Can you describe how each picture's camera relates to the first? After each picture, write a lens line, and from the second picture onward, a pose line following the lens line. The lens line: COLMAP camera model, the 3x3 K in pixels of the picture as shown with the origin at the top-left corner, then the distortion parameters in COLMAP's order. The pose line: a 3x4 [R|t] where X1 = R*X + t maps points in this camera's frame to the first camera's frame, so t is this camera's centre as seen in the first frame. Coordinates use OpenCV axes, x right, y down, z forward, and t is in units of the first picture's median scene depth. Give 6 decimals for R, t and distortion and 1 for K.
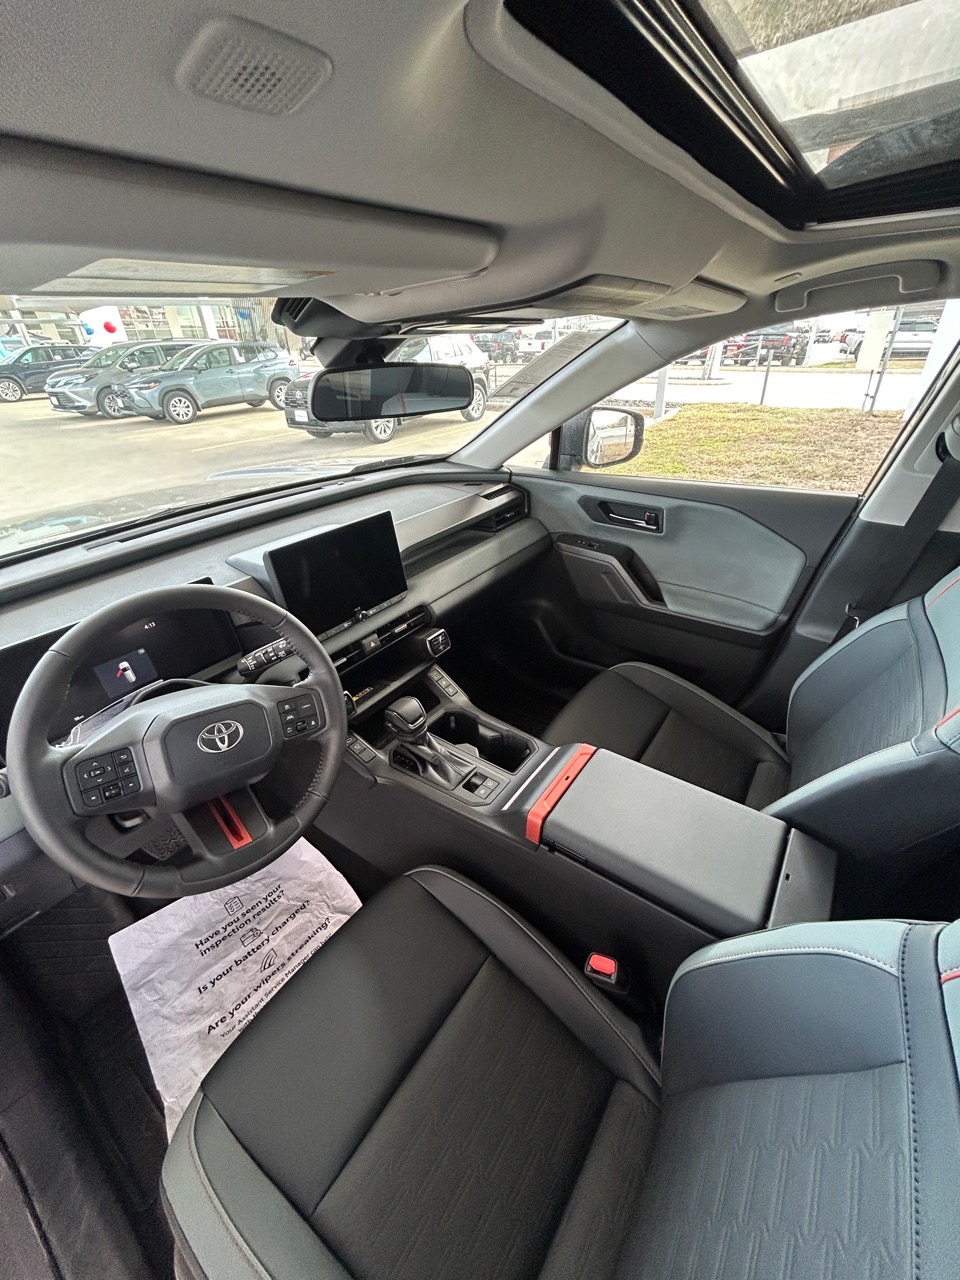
lens RADIAL K [[514.9, 0, 480.0], [0, 514.9, 640.0], [0, 0, 1]] dist [0.000593, 0.000006]
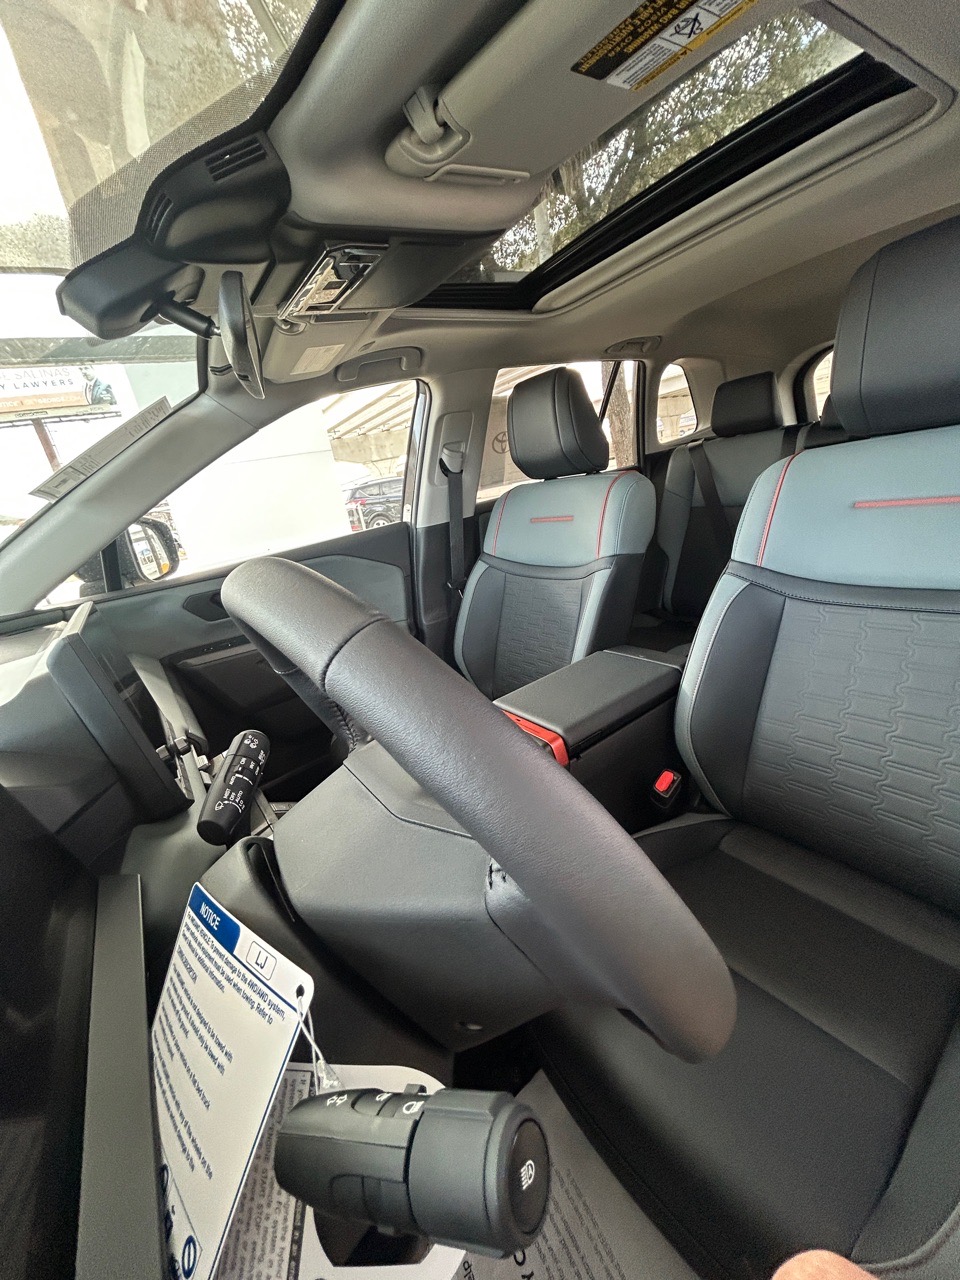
lens RADIAL K [[514.9, 0, 480.0], [0, 514.9, 640.0], [0, 0, 1]] dist [0.000593, 0.000006]
pose [[0.326020, -0.309241, 0.893354, -0.614755], [0.603801, 0.795241, 0.054928, 0.033188], [-0.727417, 0.521500, 0.445984, 0.435066]]
